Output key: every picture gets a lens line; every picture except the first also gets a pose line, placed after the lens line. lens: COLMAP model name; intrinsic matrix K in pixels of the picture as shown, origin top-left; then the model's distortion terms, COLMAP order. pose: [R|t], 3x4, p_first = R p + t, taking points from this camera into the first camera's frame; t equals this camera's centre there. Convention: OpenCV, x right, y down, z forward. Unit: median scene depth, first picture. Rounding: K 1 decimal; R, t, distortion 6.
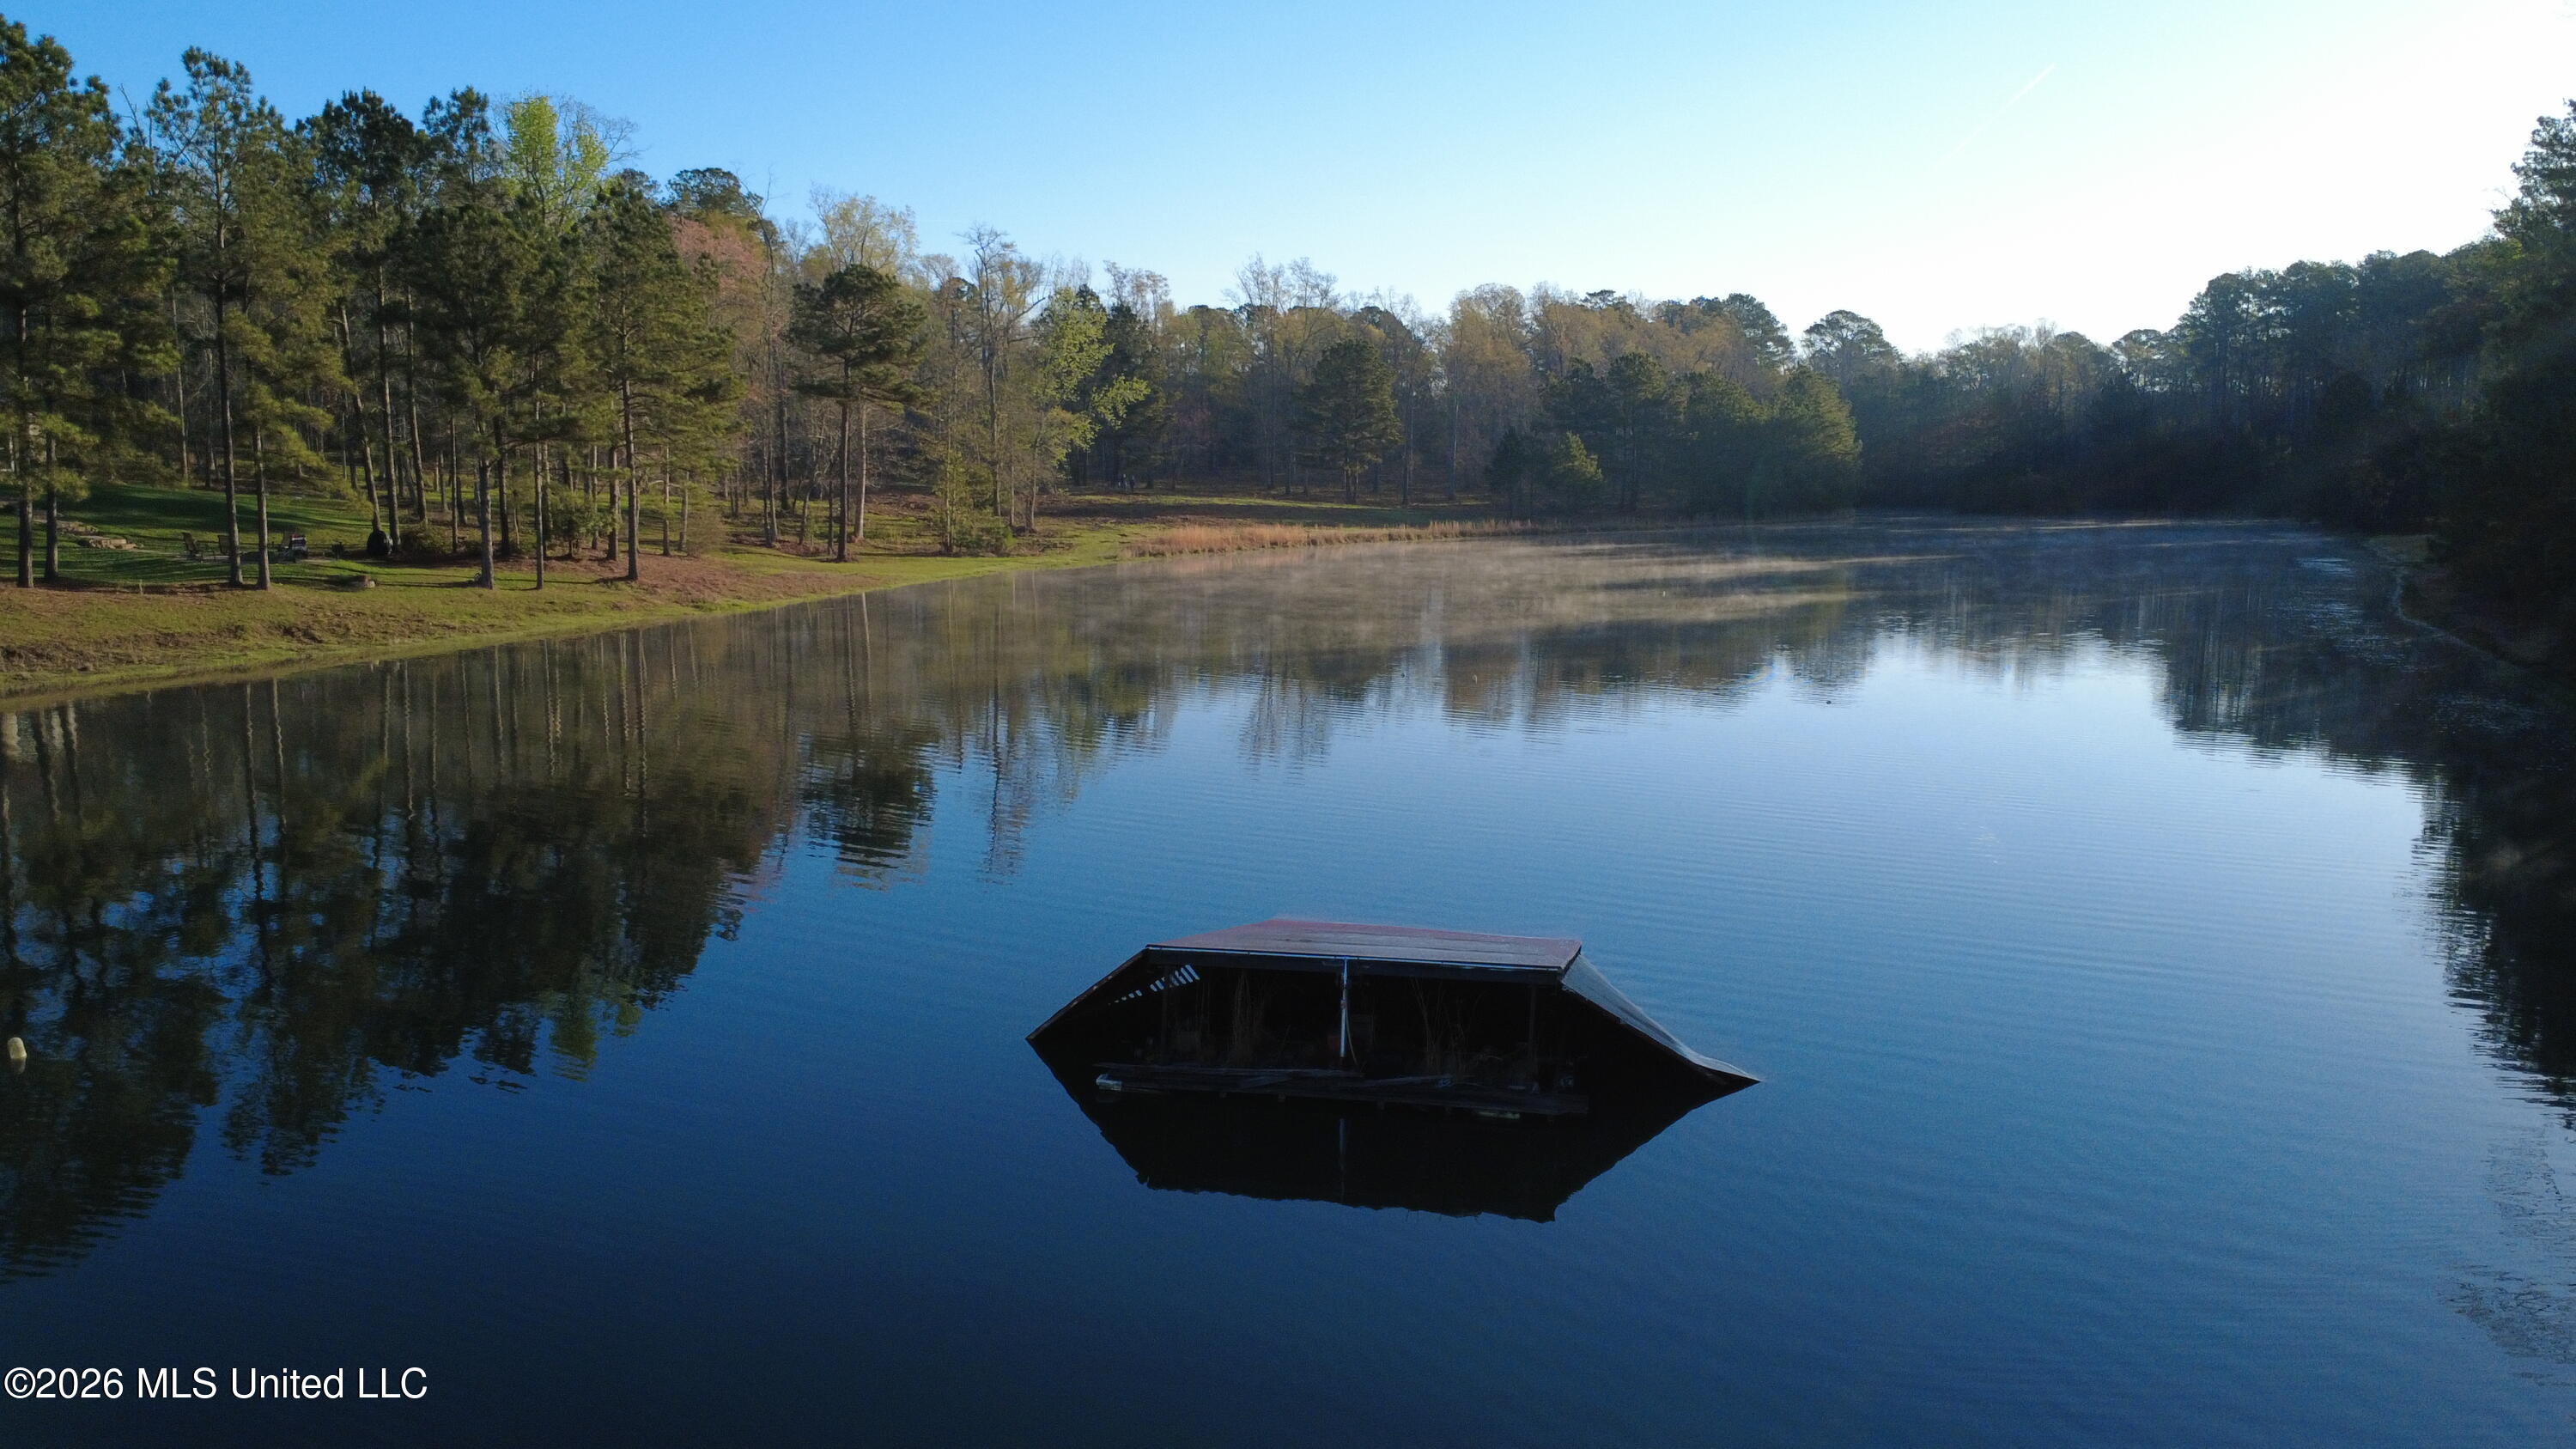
lens RADIAL K [[1864.1, 0, 1288.4], [0, 1864.1, 727.1], [0, 0, 1]] dist [0.003950, -0.002330]
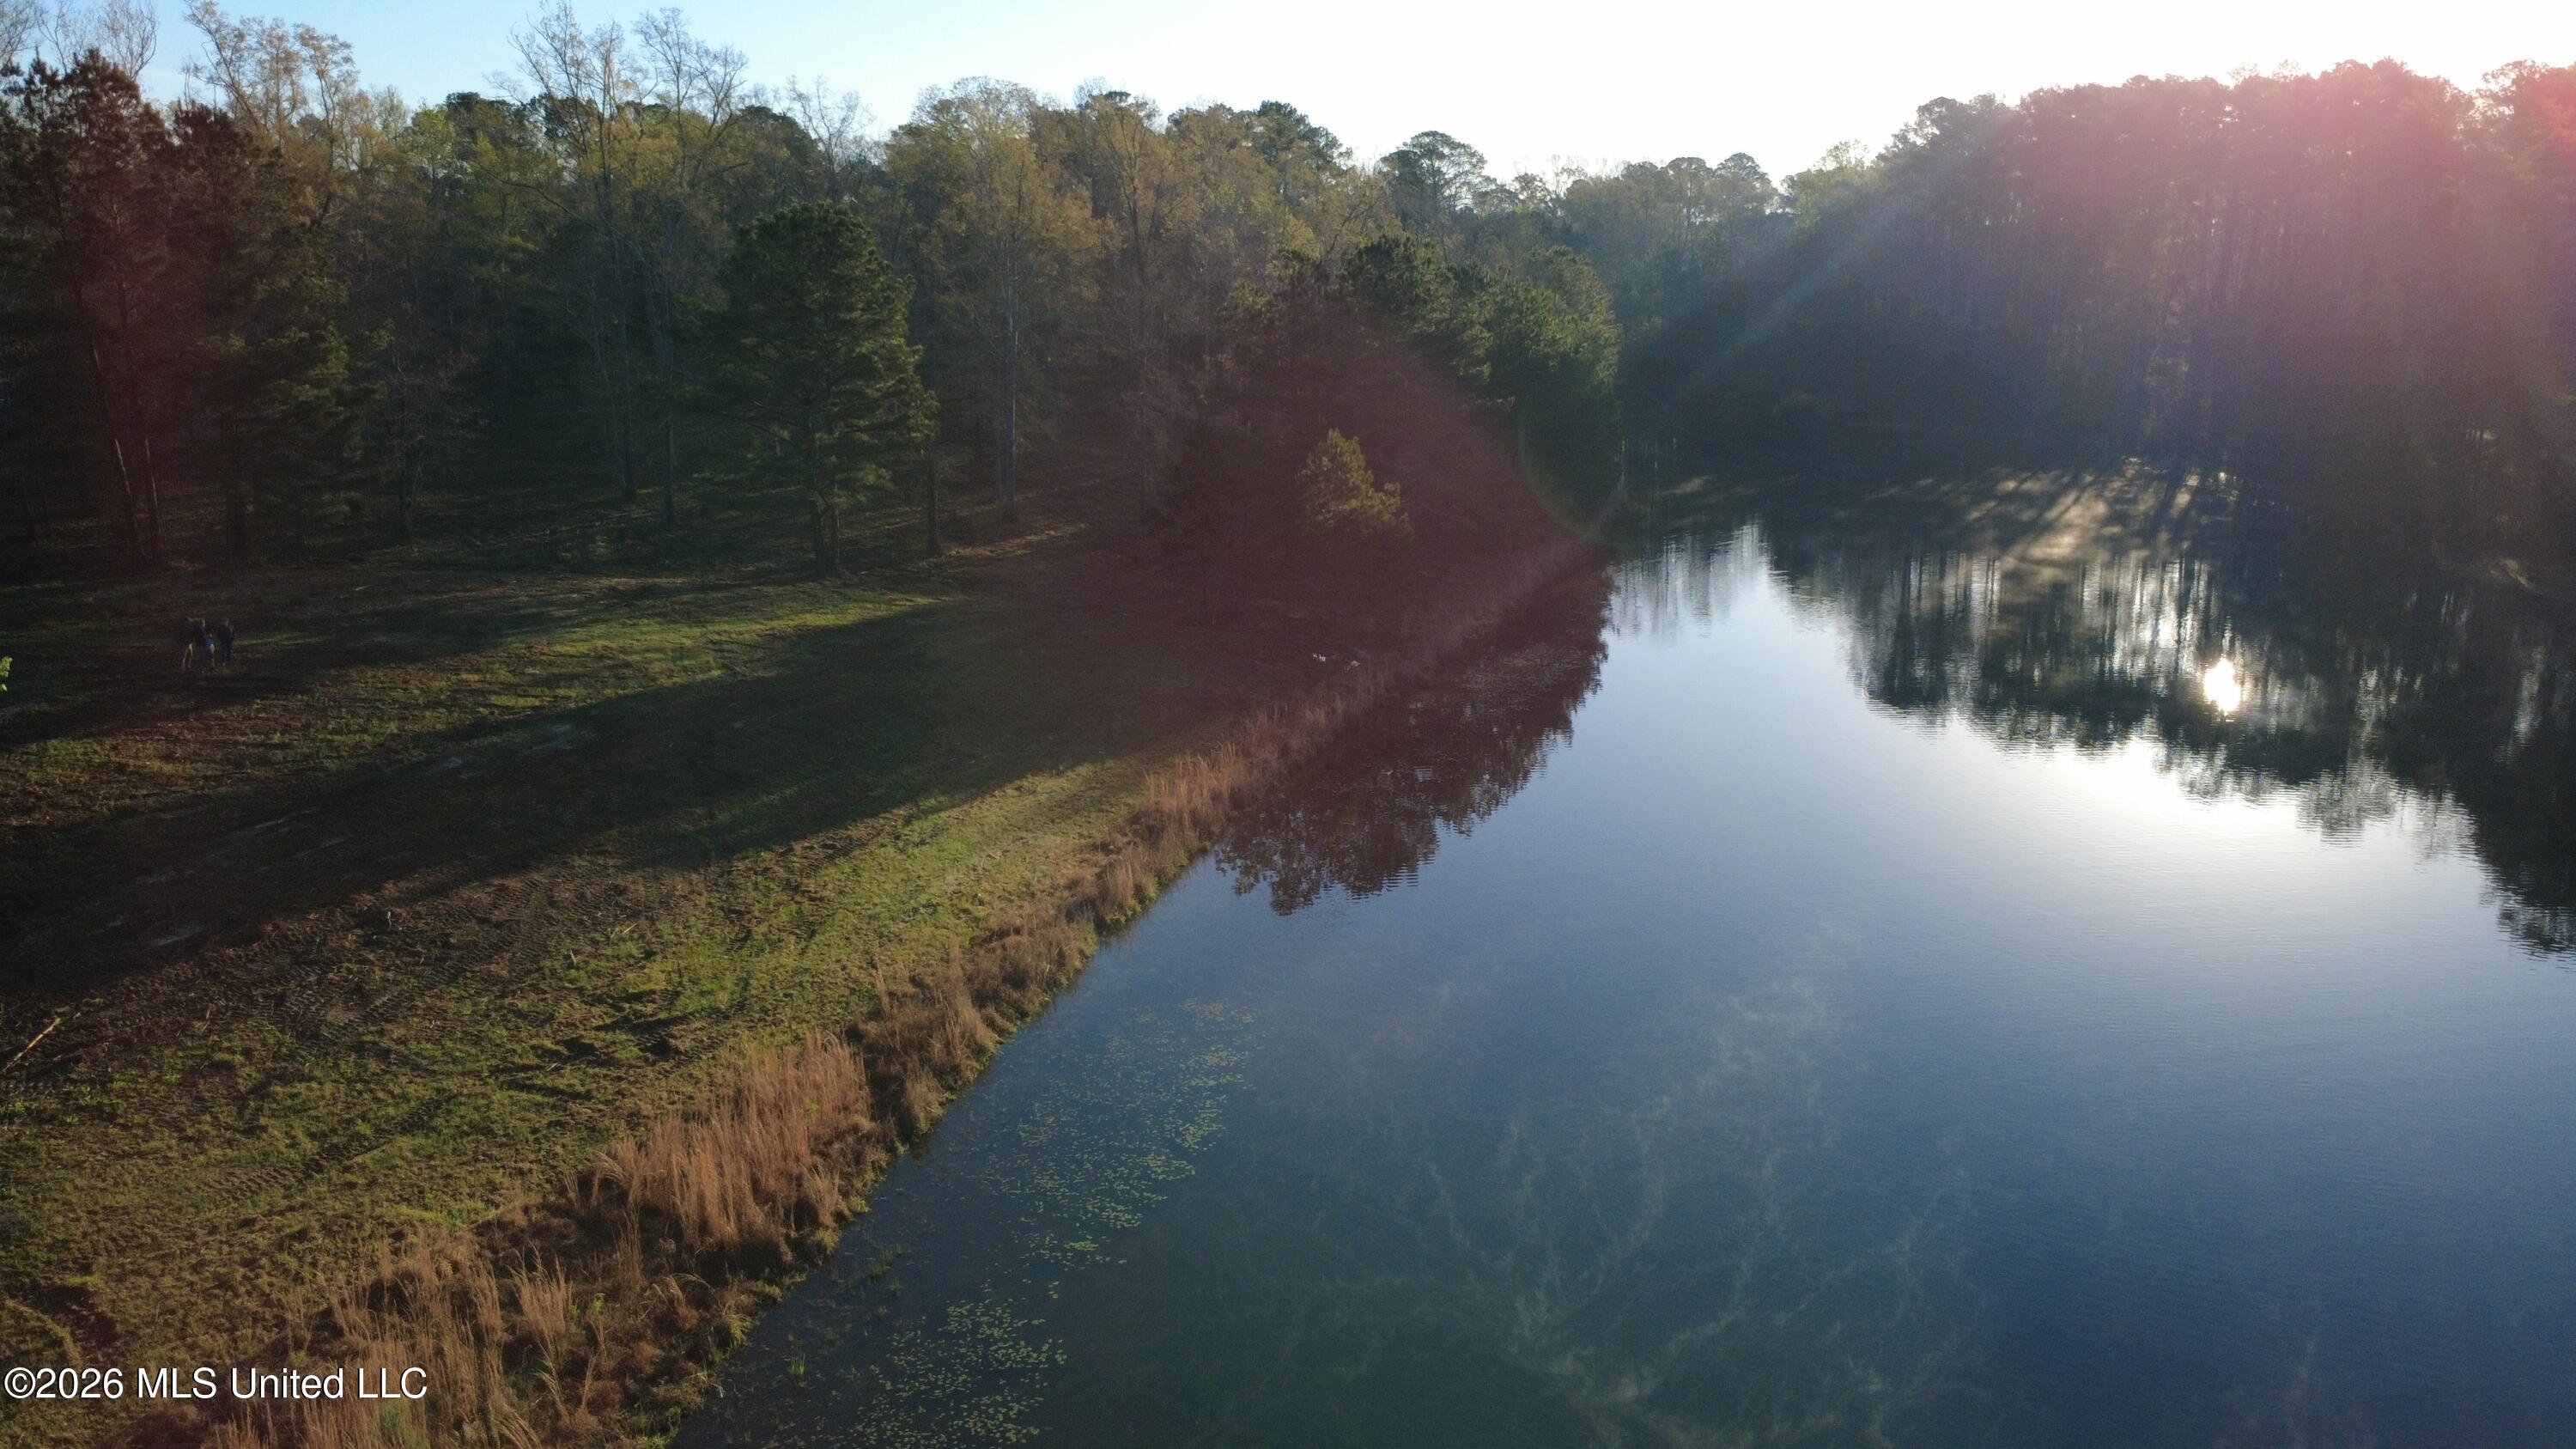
lens RADIAL K [[1864.1, 0, 1287.2], [0, 1864.1, 727.0], [0, 0, 1]] dist [0.003950, -0.002330]
pose [[0.942630, -0.078523, 0.324473, -0.009722], [0.044648, 0.992865, 0.110567, -0.108390], [-0.330840, -0.089736, 0.939411, 0.452281]]
